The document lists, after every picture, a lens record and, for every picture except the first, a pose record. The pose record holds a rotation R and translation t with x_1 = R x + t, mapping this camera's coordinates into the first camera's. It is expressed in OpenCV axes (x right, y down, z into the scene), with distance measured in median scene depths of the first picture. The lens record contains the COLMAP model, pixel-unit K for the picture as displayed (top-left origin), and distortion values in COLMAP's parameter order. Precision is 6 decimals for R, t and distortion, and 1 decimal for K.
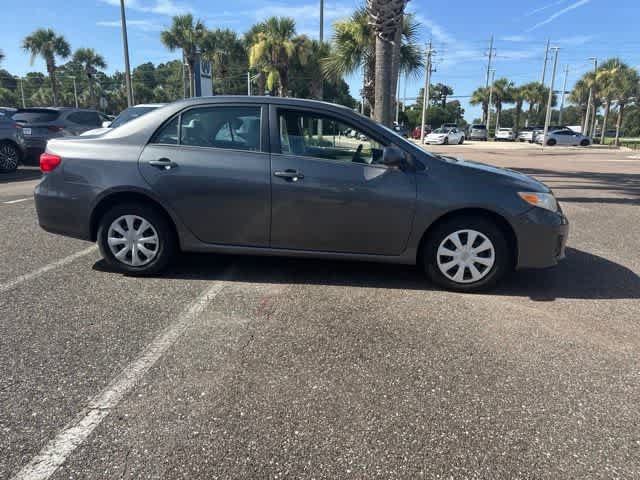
lens RADIAL K [[440.6, 0, 322.3], [0, 440.6, 238.5], [0, 0, 1]] dist [0.029803, -0.033809]
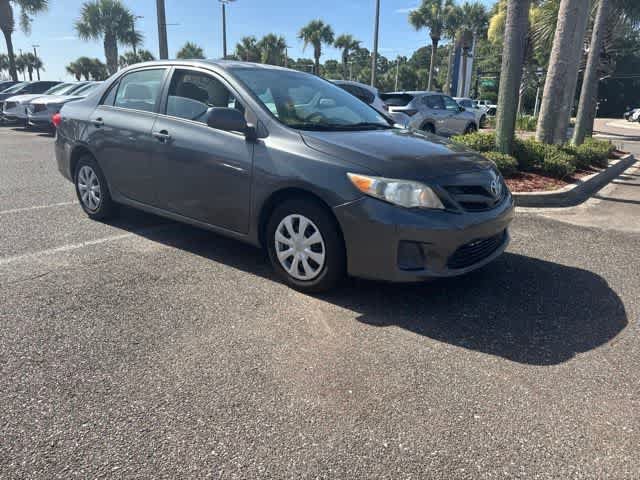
lens RADIAL K [[440.6, 0, 322.3], [0, 440.6, 238.5], [0, 0, 1]] dist [0.029803, -0.033809]
pose [[0.845011, 0.160876, -0.509975, 0.723693], [-0.141212, 0.986952, 0.077360, -0.041445], [0.515767, 0.006644, 0.856703, 0.305569]]
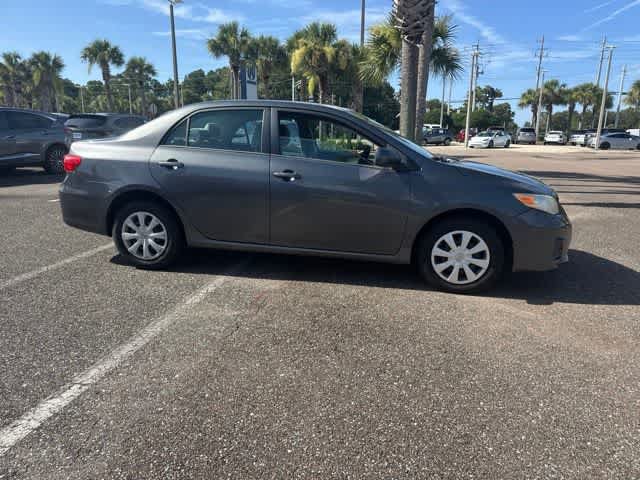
lens RADIAL K [[440.6, 0, 322.3], [0, 440.6, 238.5], [0, 0, 1]] dist [0.029803, -0.033809]
pose [[0.995377, 0.018835, -0.094184, 0.100753], [-0.019664, 0.999776, -0.007880, 0.011002], [0.094015, 0.009696, 0.995524, -0.022331]]
